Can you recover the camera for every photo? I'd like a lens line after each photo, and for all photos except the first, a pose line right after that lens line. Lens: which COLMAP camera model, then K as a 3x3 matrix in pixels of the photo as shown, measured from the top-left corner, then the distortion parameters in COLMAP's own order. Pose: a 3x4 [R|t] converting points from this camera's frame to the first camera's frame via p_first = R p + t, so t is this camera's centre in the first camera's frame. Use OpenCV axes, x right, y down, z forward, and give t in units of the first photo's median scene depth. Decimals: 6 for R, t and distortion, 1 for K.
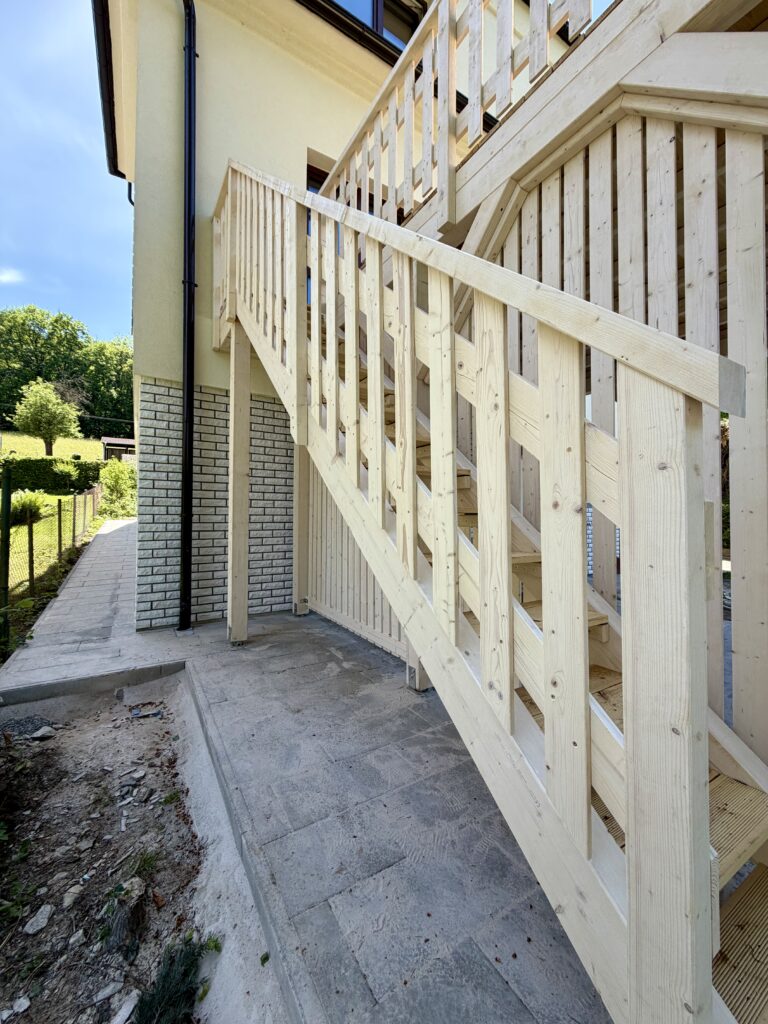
lens RADIAL K [[408.7, 0, 384.8], [0, 408.7, 511.1], [0, 0, 1]] dist [-0.000723, -0.000256]
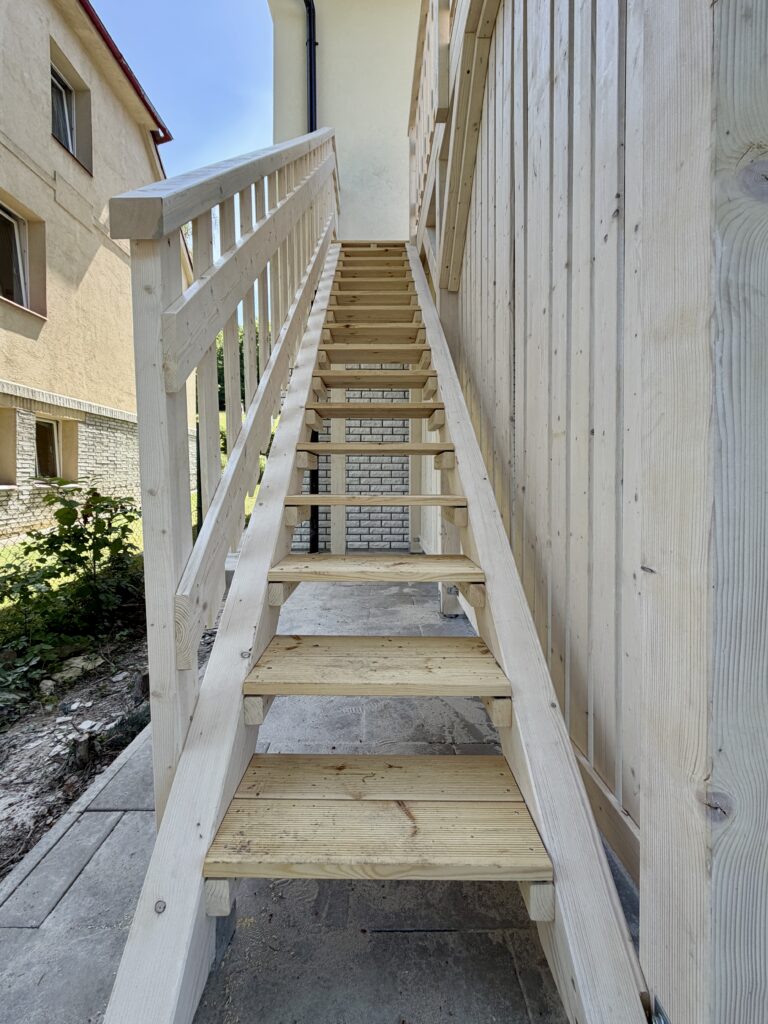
lens RADIAL K [[442.0, 0, 381.3], [0, 442.0, 506.1], [0, 0, 1]] dist [0.000994, -0.000483]
pose [[0.846294, 0.020044, -0.532338, 0.433153], [0.010989, 0.998422, 0.055064, 0.105590], [0.532602, -0.052451, 0.844739, 0.044808]]
